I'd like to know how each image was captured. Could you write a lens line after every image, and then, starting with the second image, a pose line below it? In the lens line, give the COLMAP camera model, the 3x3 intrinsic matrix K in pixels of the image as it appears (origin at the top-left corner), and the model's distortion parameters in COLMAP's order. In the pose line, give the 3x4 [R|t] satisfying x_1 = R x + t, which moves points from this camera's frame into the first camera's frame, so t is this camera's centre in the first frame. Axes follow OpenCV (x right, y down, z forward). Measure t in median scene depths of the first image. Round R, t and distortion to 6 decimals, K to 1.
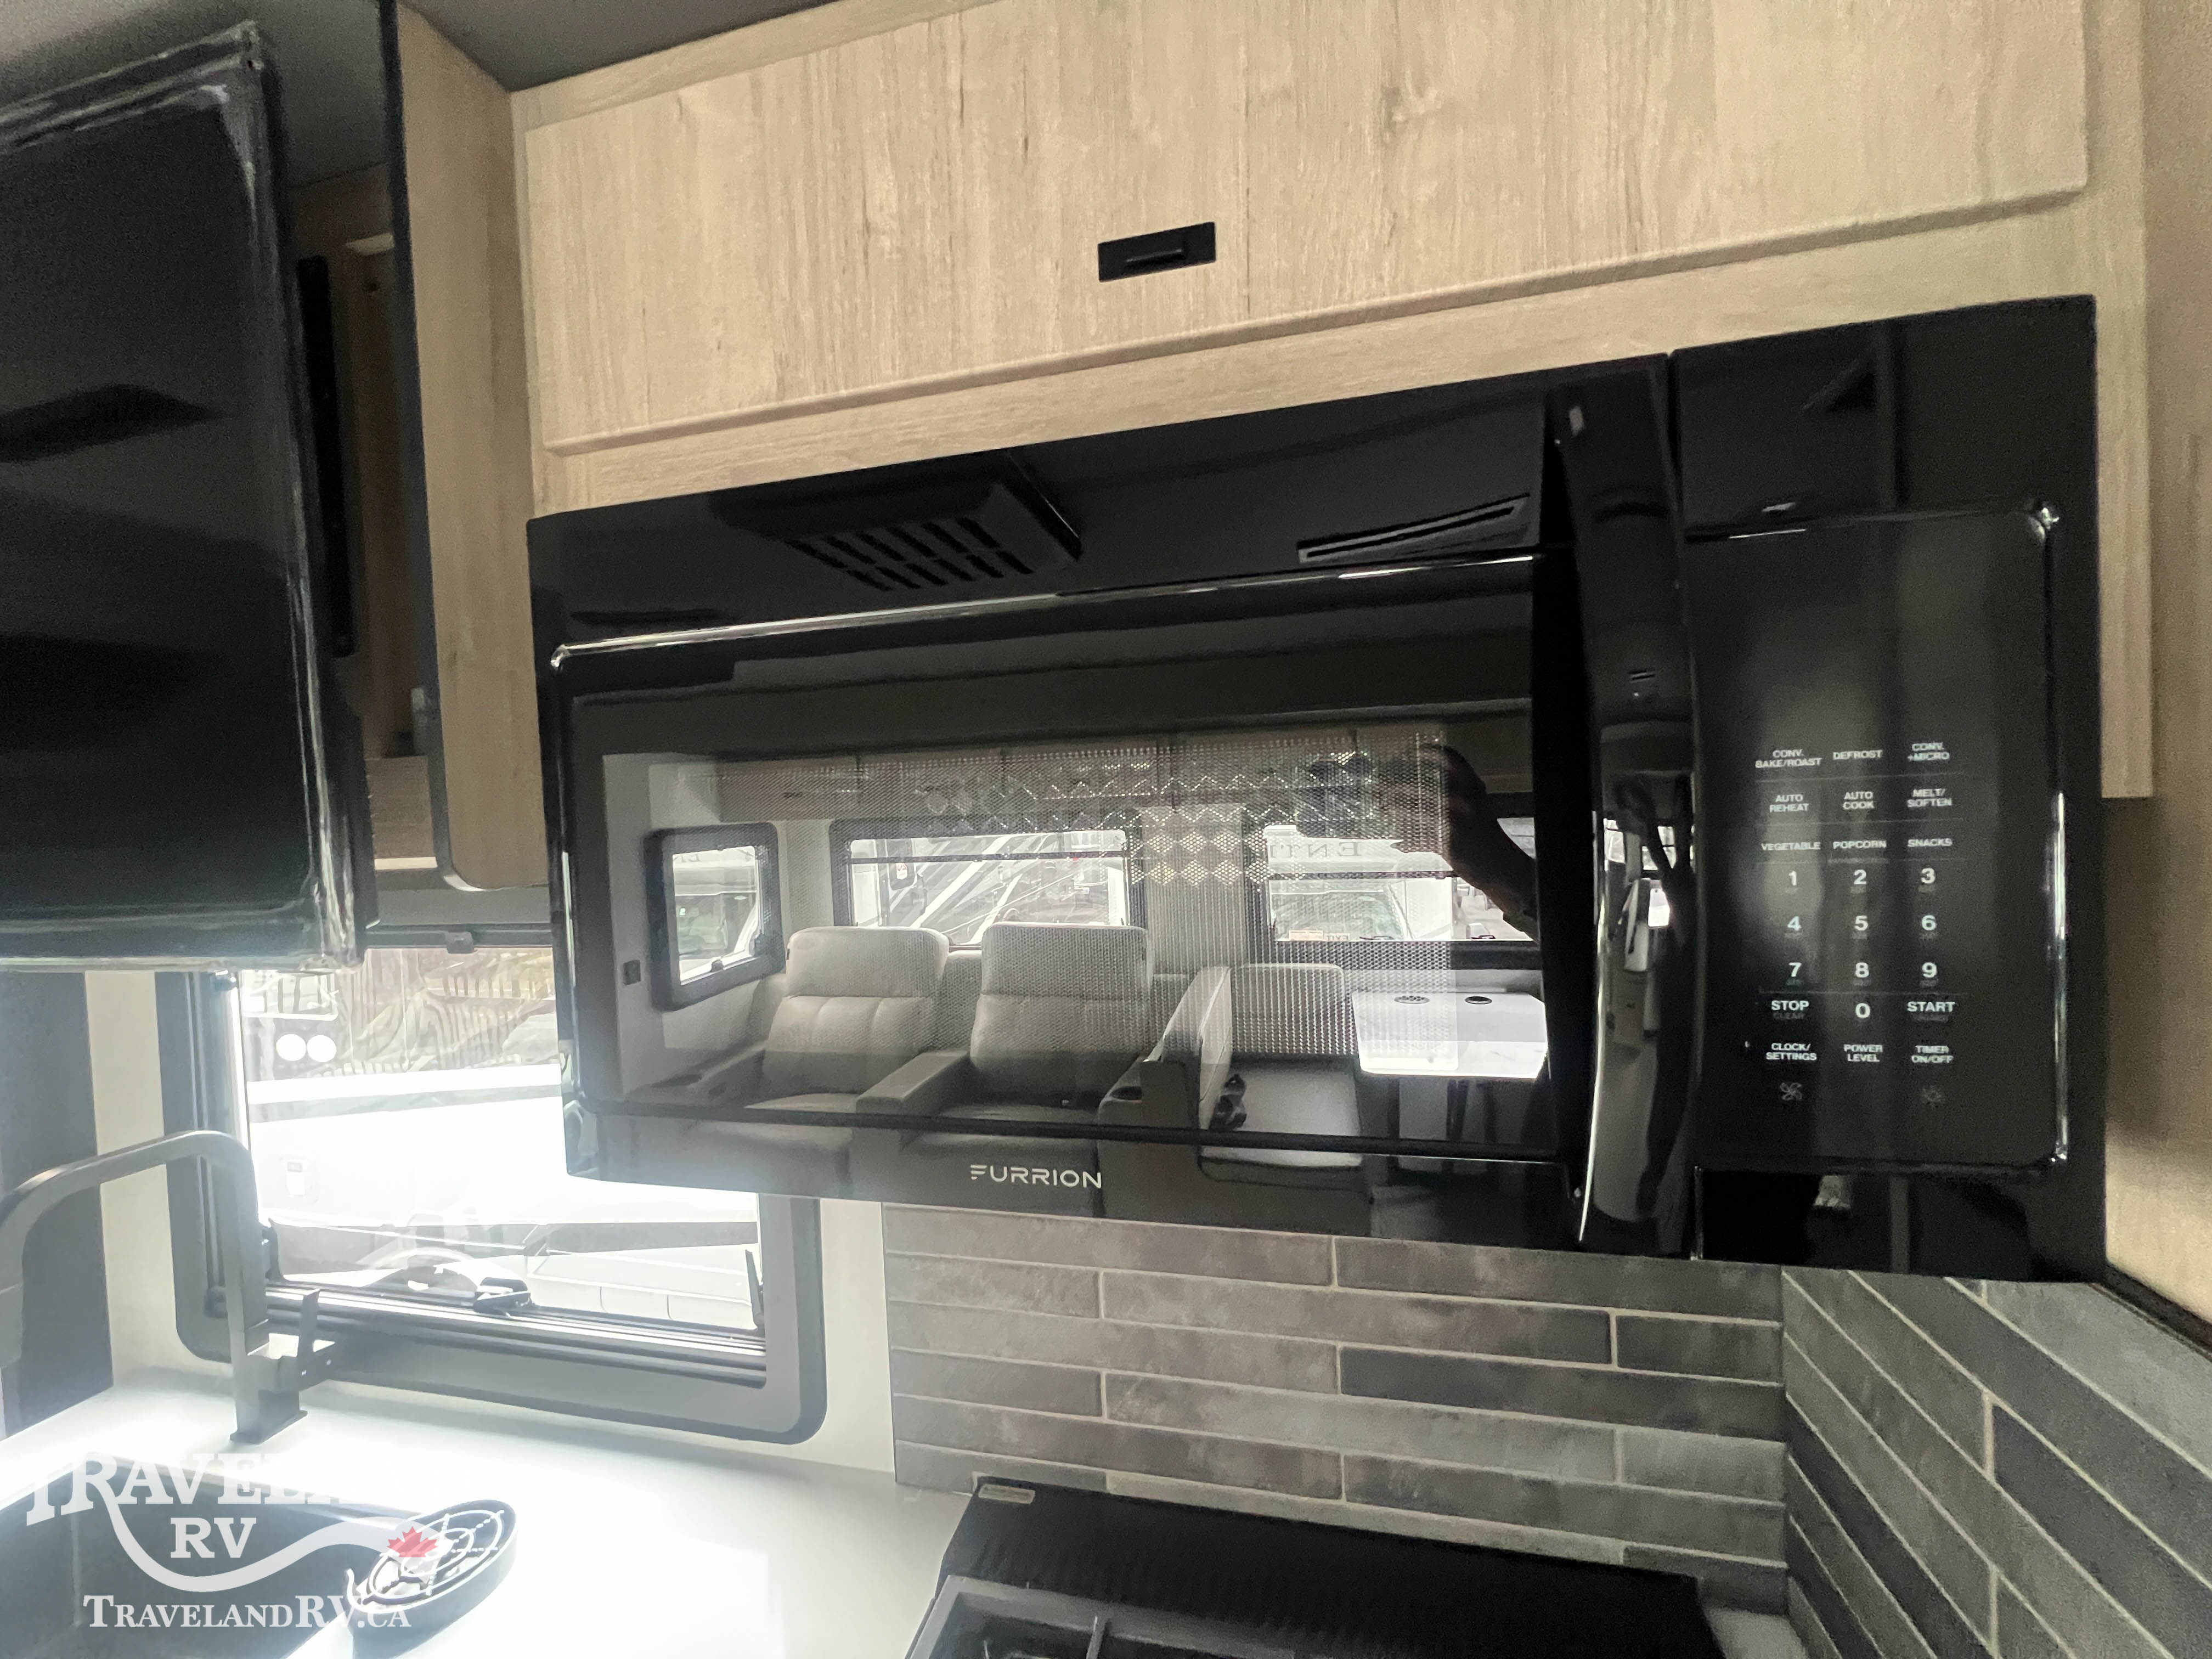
lens RADIAL K [[885.1, 0, 1103.3], [0, 885.1, 824.8], [0, 0, 1]] dist [-0.001344, 0.000314]
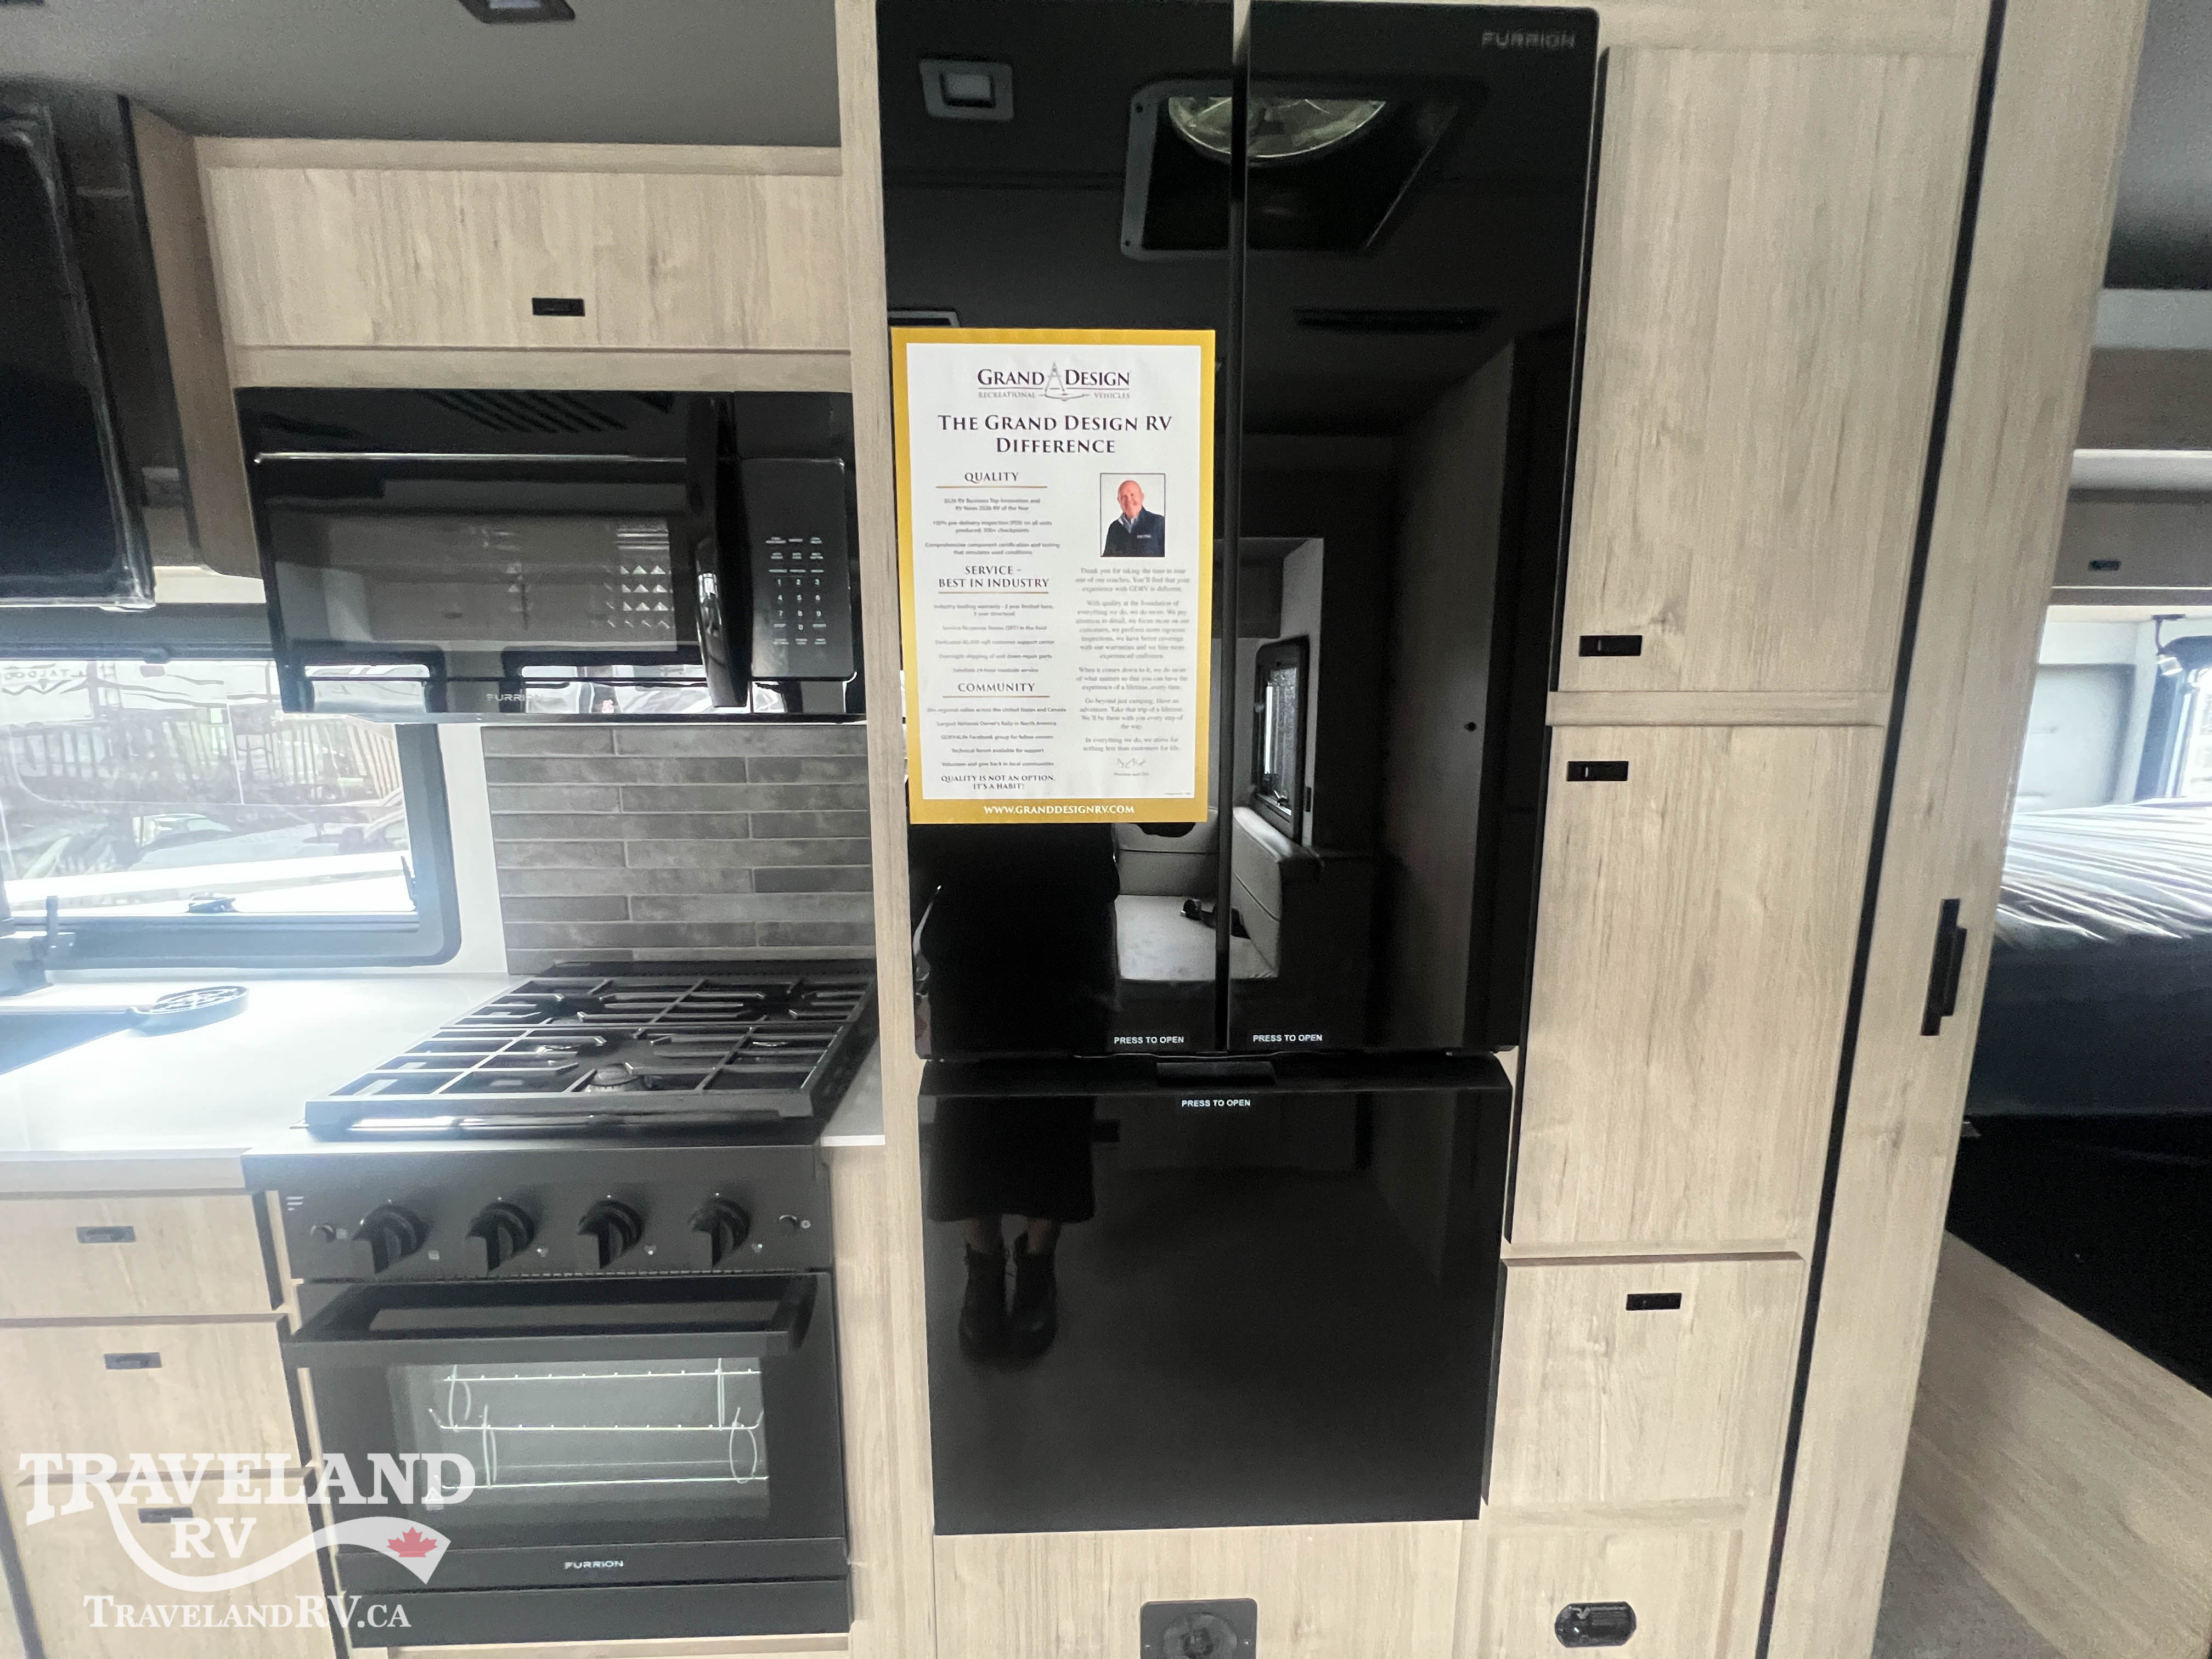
lens RADIAL K [[885.1, 0, 1101.1], [0, 885.1, 827.2], [0, 0, 1]] dist [-0.001344, 0.000314]
pose [[0.963657, 0.000755, 0.267140, 0.490783], [-0.036824, 0.990826, 0.130034, 0.216048], [-0.264591, -0.135145, 0.954844, -1.078536]]
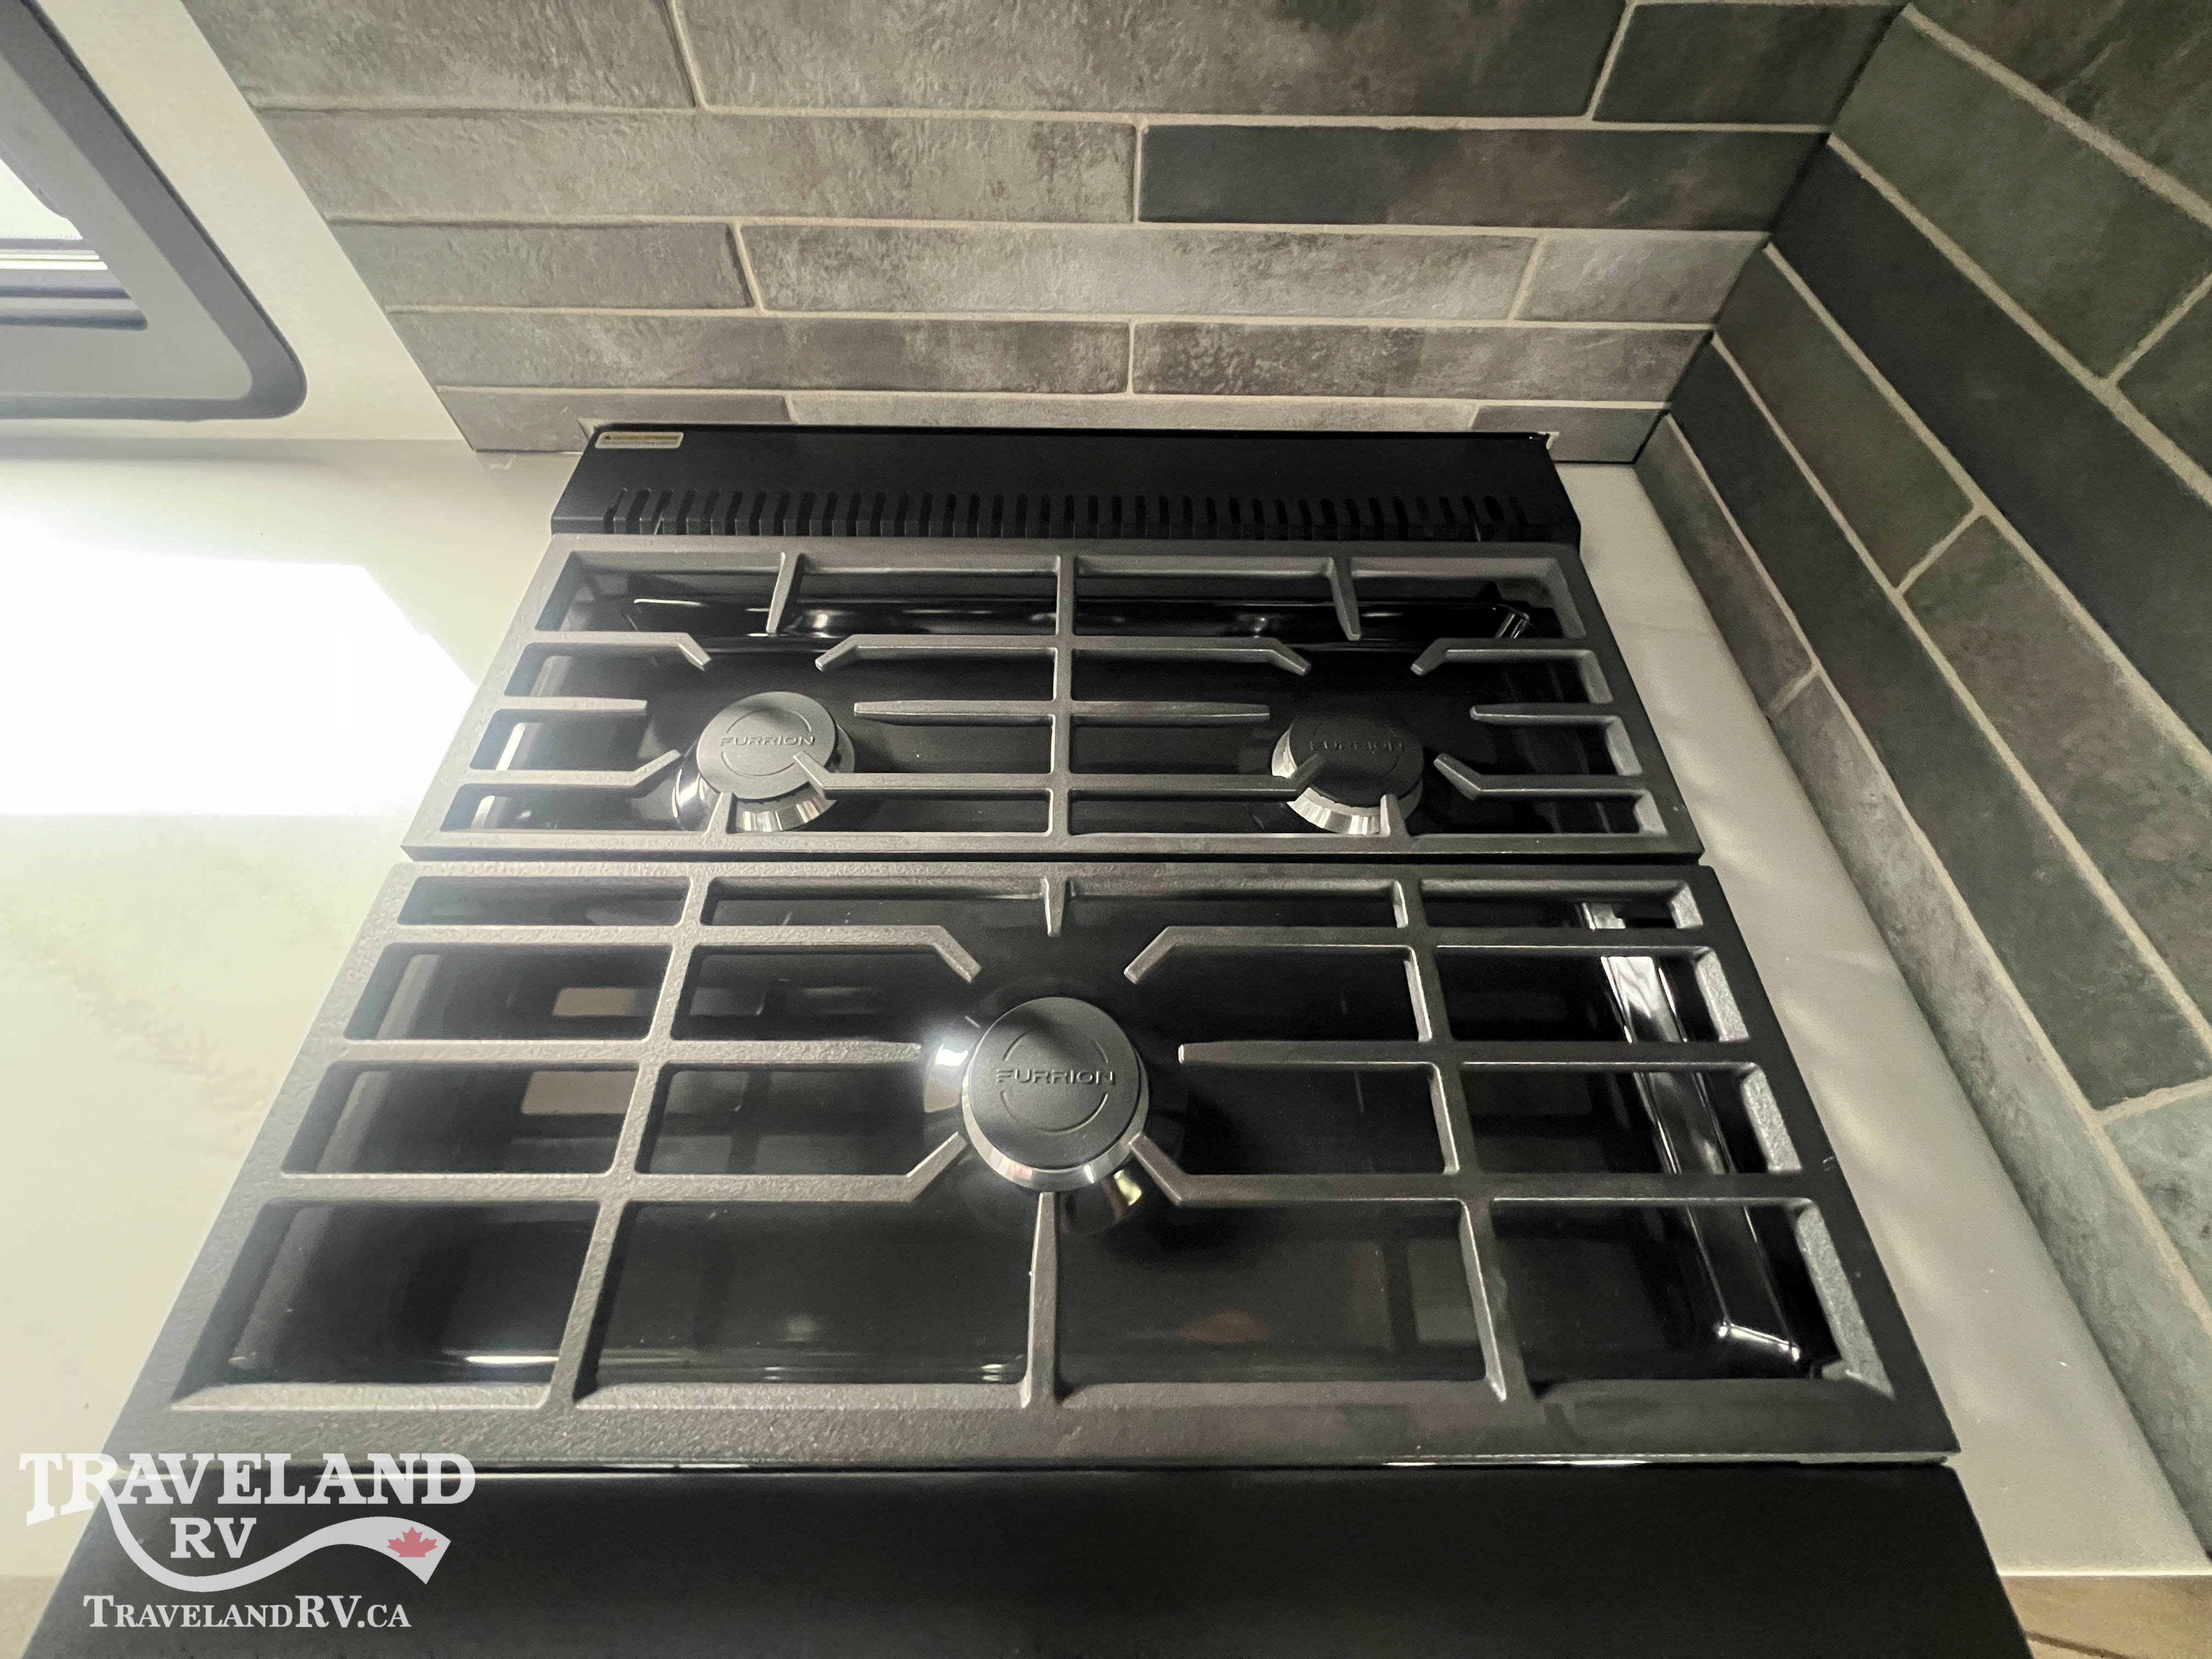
lens RADIAL K [[876.8, 0, 1106.1], [0, 876.8, 834.1], [0, 0, 1]] dist [-0.000956, 0.000012]
pose [[0.969924, -0.168615, 0.175544, 0.071580], [-0.051857, 0.561495, 0.825853, 0.389056], [-0.237819, -0.810118, 0.535864, 0.346826]]
